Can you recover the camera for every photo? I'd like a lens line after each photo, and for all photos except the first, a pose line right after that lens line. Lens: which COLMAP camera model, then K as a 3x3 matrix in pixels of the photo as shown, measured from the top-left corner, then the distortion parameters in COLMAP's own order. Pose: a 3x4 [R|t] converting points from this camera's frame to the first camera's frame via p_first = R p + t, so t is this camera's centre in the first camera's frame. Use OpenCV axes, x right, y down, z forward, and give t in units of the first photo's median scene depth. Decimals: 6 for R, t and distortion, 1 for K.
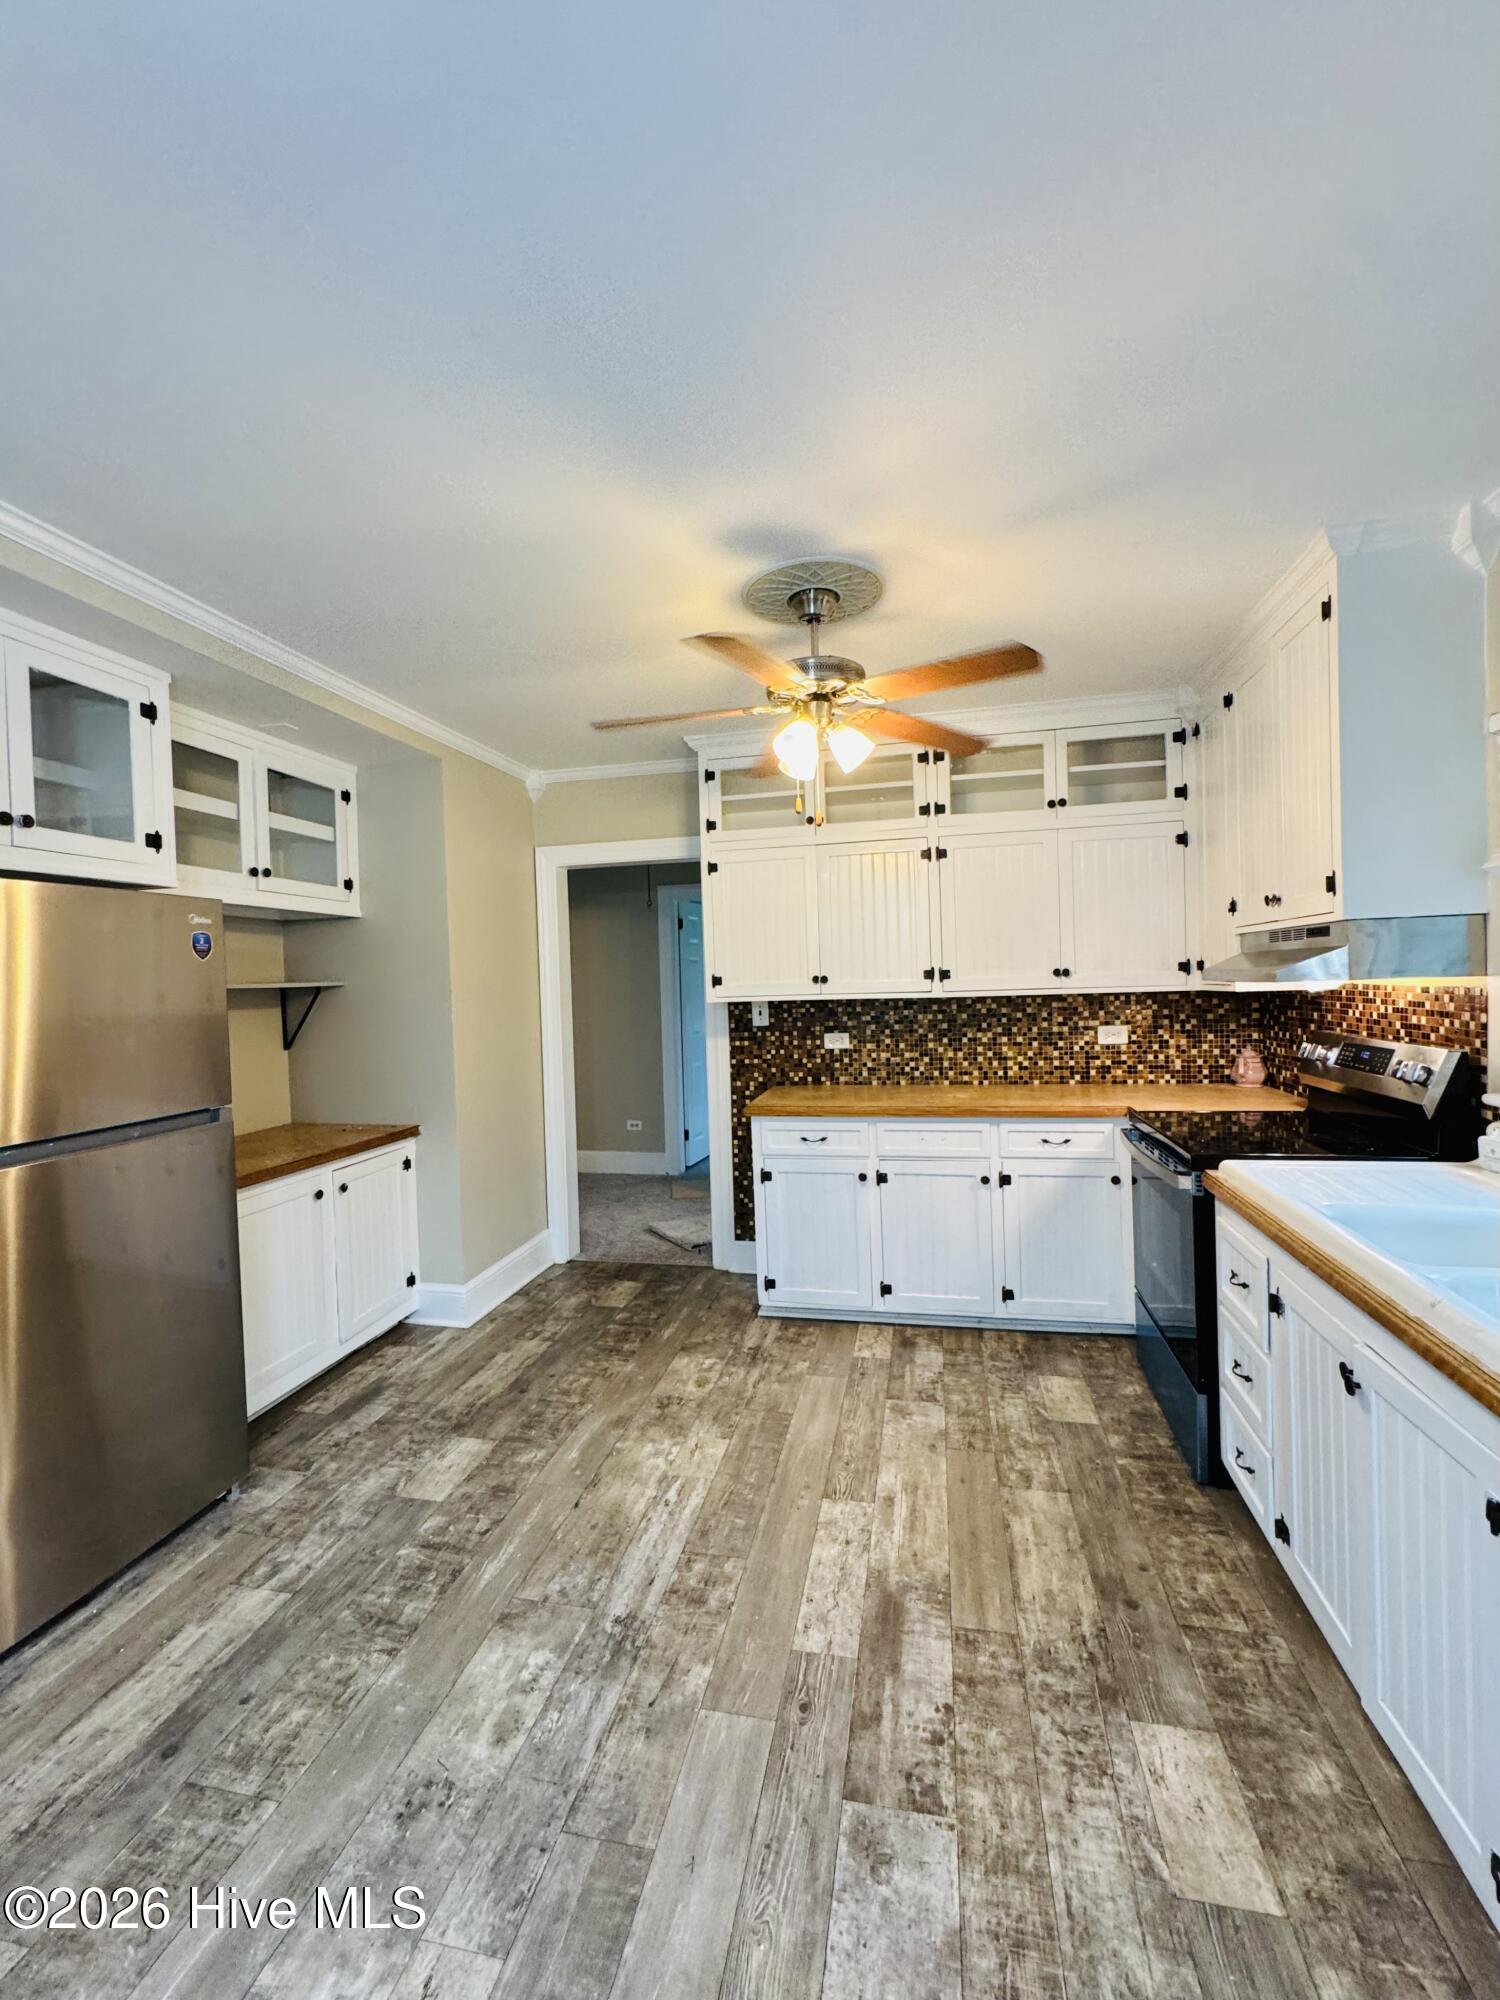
lens RADIAL K [[822.9, 0, 752.9], [0, 822.9, 998.2], [0, 0, 1]] dist [-0.005003, 0.000708]
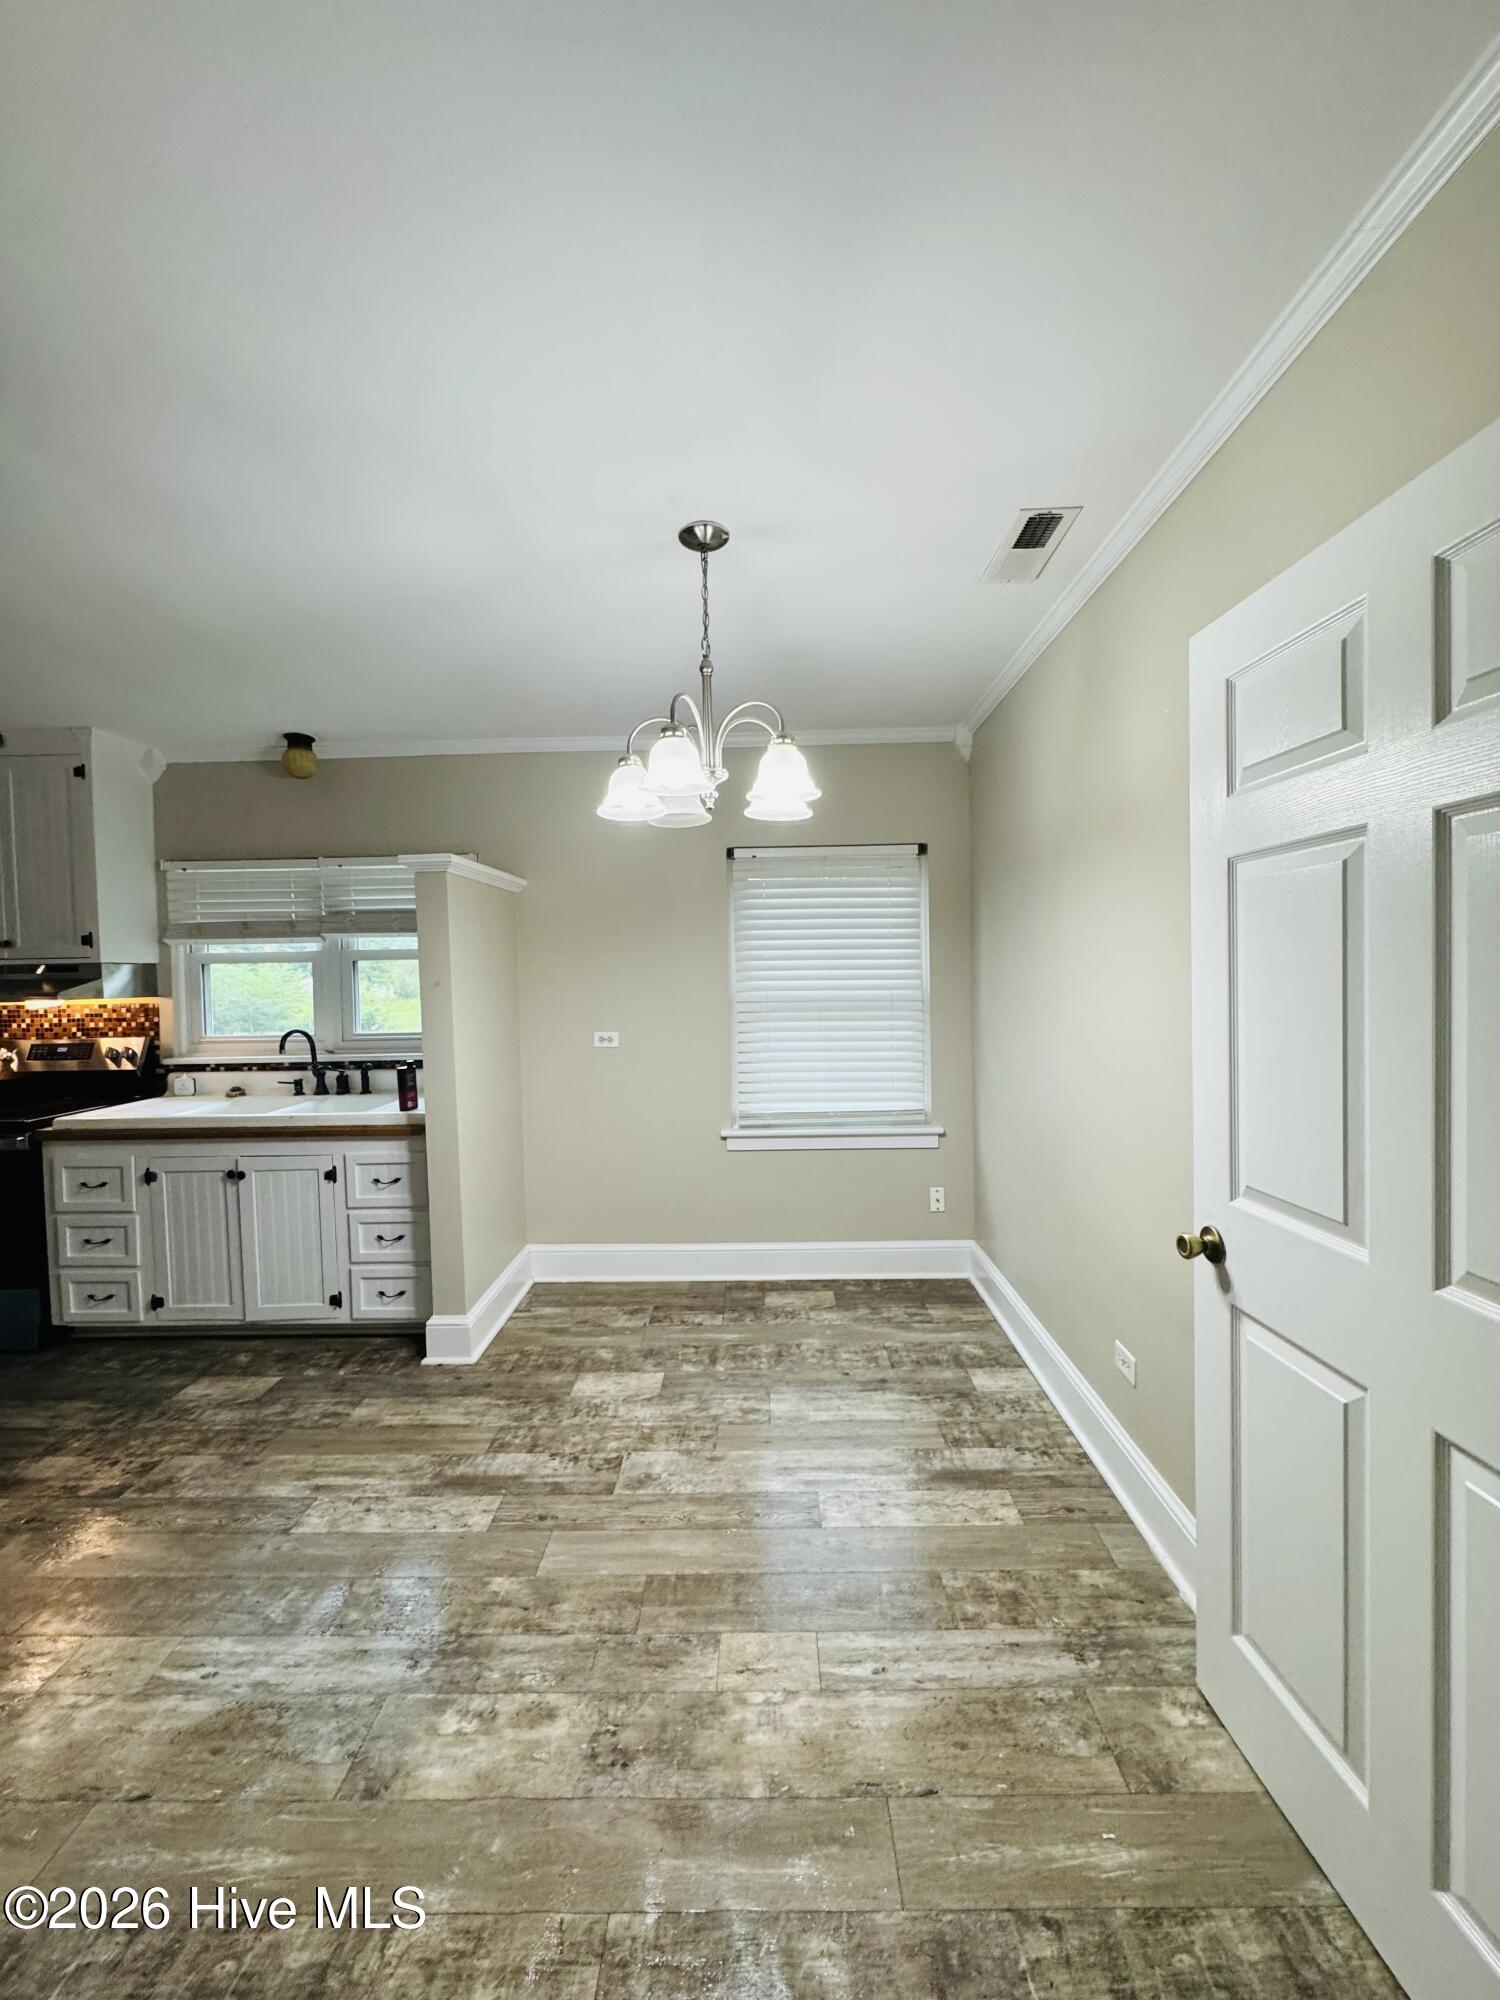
lens RADIAL K [[795.3, 0, 752.3], [0, 795.3, 998.5], [0, 0, 1]] dist [-0.004996, 0.000913]
pose [[-0.195631, 0.005535, 0.980662, -0.903486], [0.045884, 0.998941, 0.003515, 0.025818], [-0.979604, 0.045684, -0.195678, 0.020315]]
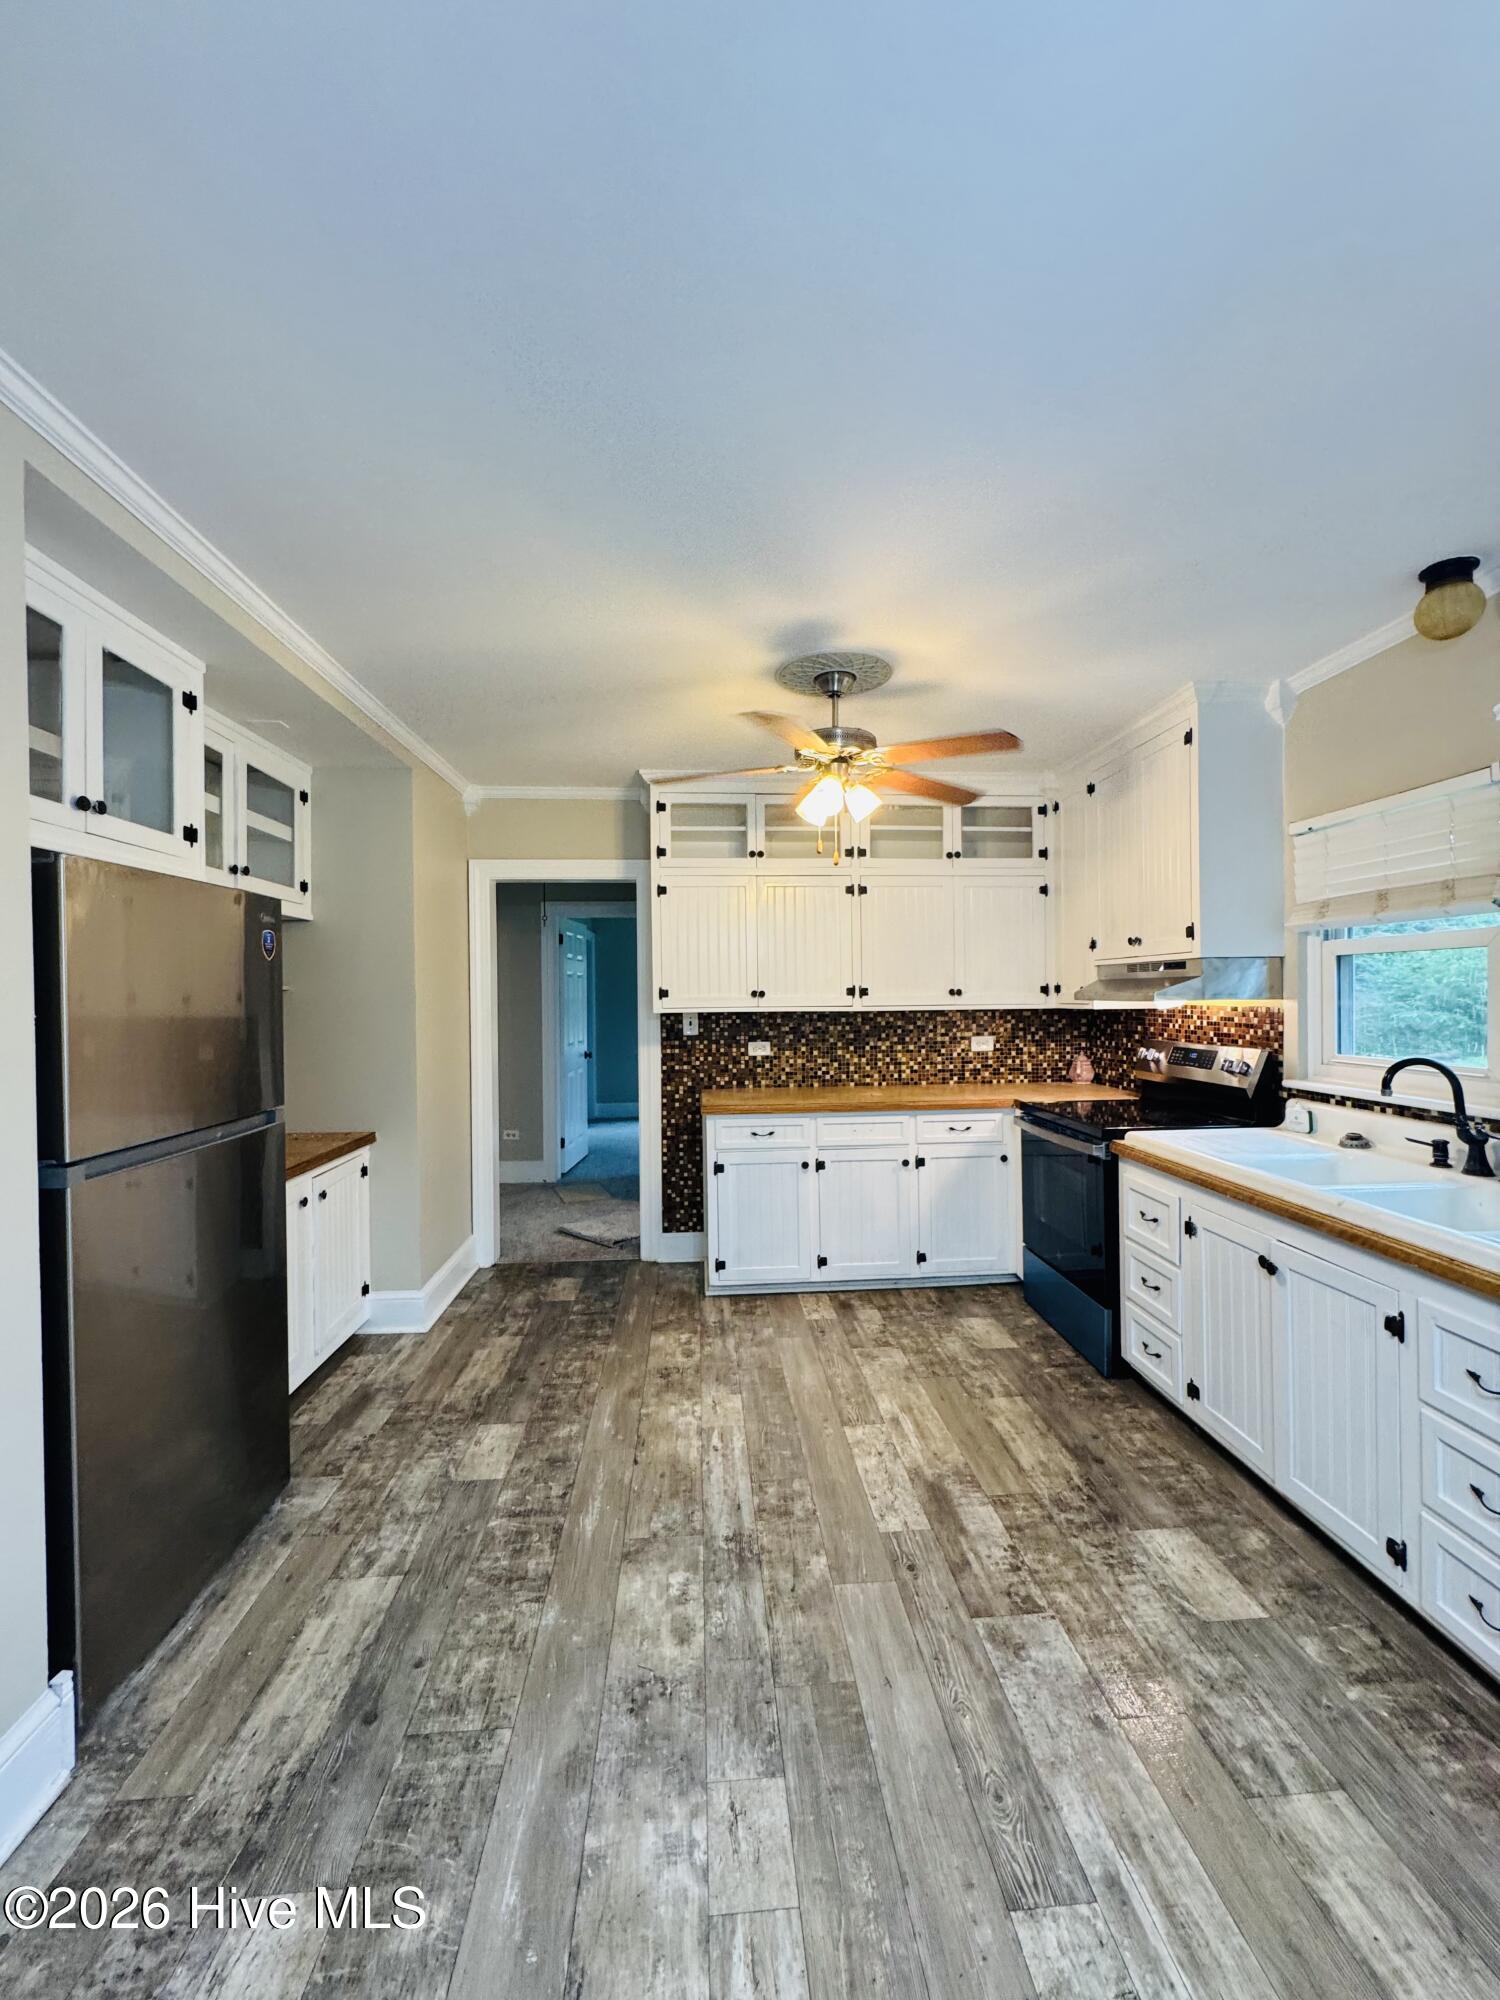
lens RADIAL K [[795.3, 0, 752.3], [0, 795.3, 998.5], [0, 0, 1]] dist [-0.004996, 0.000913]
pose [[0.959433, 0.019221, 0.281282, -0.324560], [-0.012839, 0.999617, -0.024513, 0.014514], [-0.281645, 0.019907, 0.959312, -0.071845]]
